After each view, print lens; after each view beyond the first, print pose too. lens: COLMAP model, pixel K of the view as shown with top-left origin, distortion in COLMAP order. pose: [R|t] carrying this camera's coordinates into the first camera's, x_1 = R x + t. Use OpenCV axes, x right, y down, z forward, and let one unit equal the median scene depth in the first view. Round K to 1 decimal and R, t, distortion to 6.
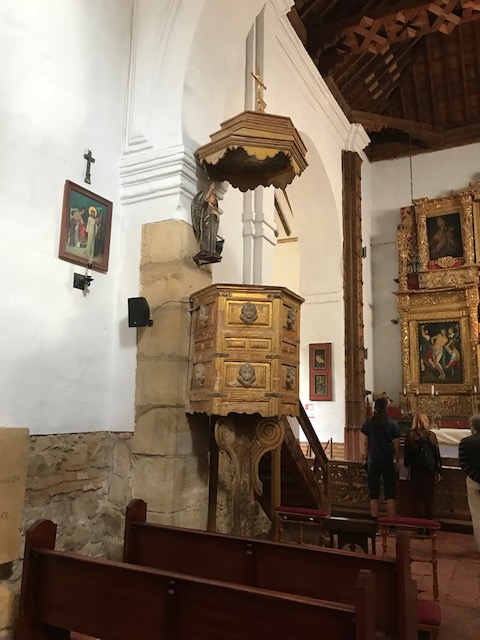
lens RADIAL K [[538.0, 0, 246.8], [0, 538.0, 316.0], [0, 0, 1]] dist [0.007943, -0.000319]
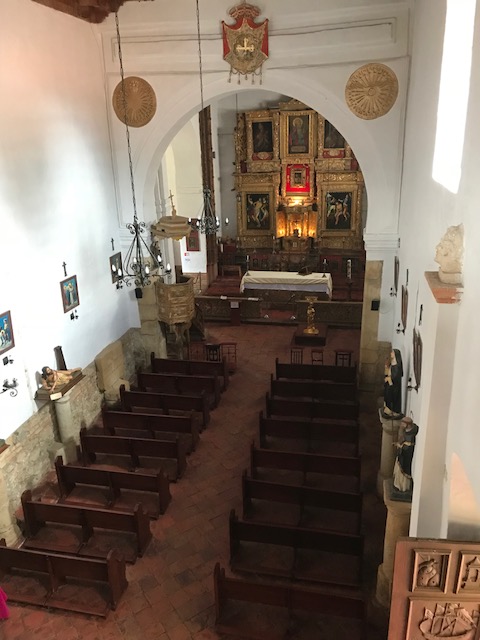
lens RADIAL K [[538.0, 0, 238.5], [0, 538.0, 321.7], [0, 0, 1]] dist [0.007943, -0.000319]
pose [[0.968384, -0.130348, 0.212701, -0.119547], [0.006115, 0.864779, 0.502116, -0.496970], [-0.249389, -0.484940, 0.838235, -0.615482]]
